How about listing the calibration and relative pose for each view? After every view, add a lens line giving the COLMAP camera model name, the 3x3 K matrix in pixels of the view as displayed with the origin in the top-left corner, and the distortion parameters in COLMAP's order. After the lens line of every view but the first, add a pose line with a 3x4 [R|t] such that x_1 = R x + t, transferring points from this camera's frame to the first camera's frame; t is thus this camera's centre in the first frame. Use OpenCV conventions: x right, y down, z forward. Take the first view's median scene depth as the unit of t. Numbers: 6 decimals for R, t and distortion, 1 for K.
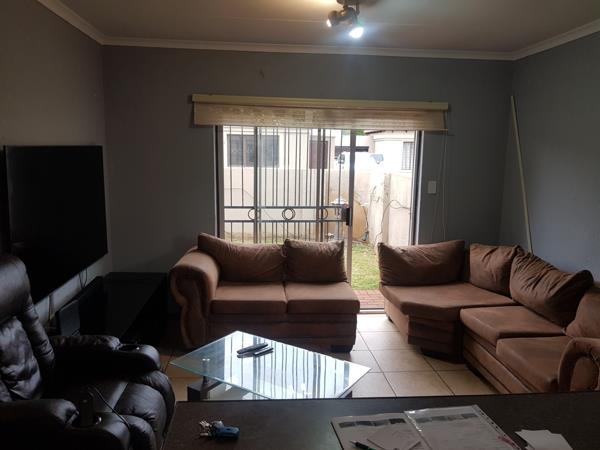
lens RADIAL K [[470.5, 0, 301.1], [0, 470.5, 236.9], [0, 0, 1]] dist [0.059540, -0.110893]
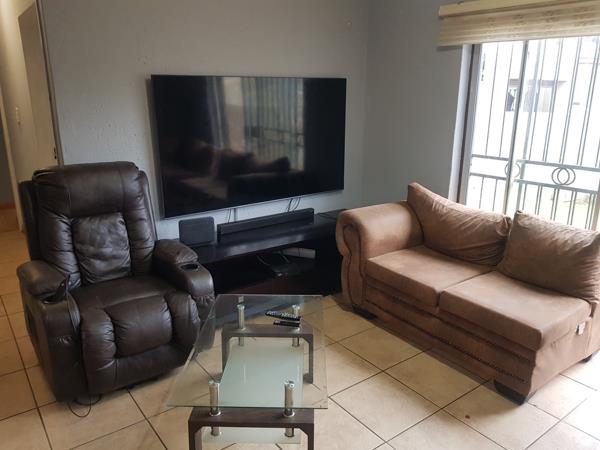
lens RADIAL K [[470.5, 0, 301.1], [0, 470.5, 236.9], [0, 0, 1]] dist [0.059540, -0.110893]
pose [[0.512480, 0.235499, -0.825775, 0.391942], [-0.146081, 0.971550, 0.186413, -0.041116], [0.846183, 0.025097, 0.532302, 0.395150]]
